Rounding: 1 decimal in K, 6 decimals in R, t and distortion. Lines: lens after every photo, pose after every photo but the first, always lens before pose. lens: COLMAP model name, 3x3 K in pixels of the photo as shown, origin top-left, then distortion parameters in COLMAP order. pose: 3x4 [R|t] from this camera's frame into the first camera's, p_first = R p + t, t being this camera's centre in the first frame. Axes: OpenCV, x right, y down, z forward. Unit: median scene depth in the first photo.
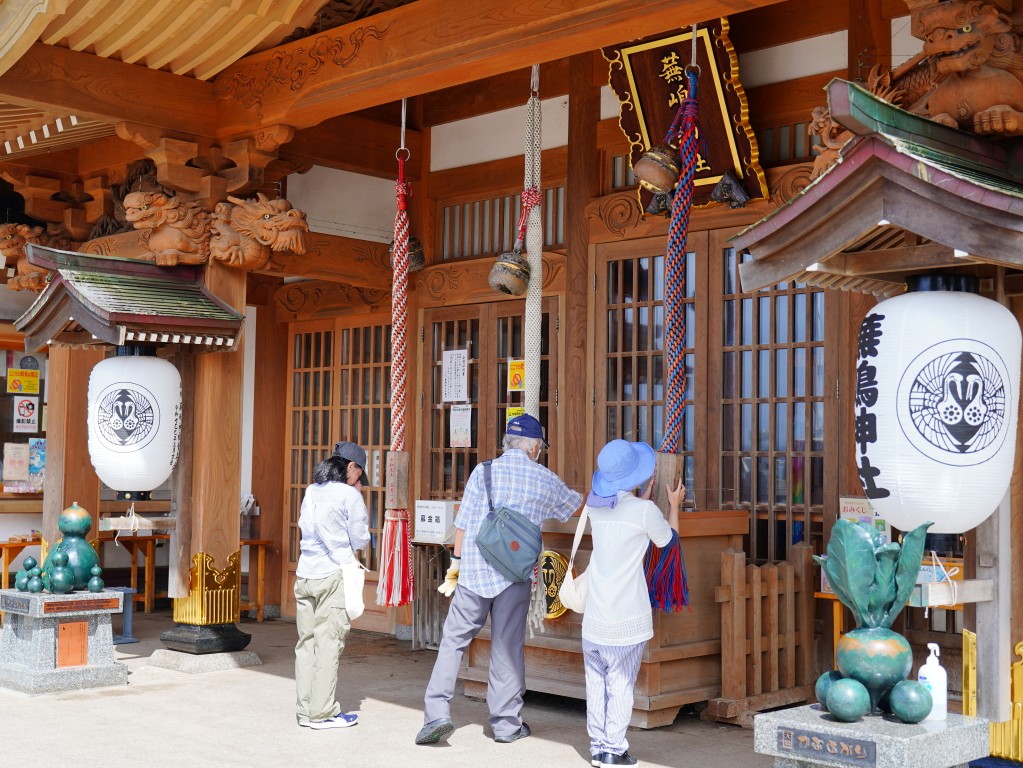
lens RADIAL K [[1418.1, 0, 511.6], [0, 1418.1, 382.0], [0, 0, 1]] dist [-0.040495, 0.000000]
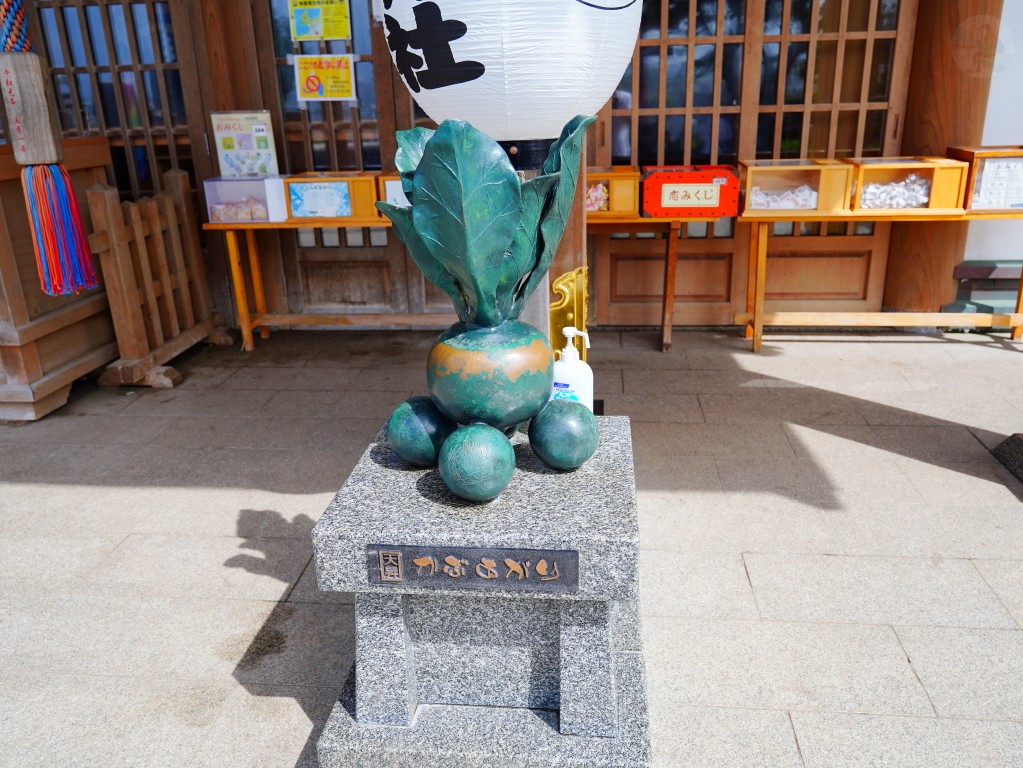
lens RADIAL K [[823.9, 0, 510.6], [0, 823.9, 381.6], [0, 0, 1]] dist [-0.000780, 0.006856]
pose [[0.787194, -0.239943, 0.568113, 0.070978], [0.010861, 0.926458, 0.376241, 0.073109], [-0.616610, -0.290004, 0.731909, 0.745700]]
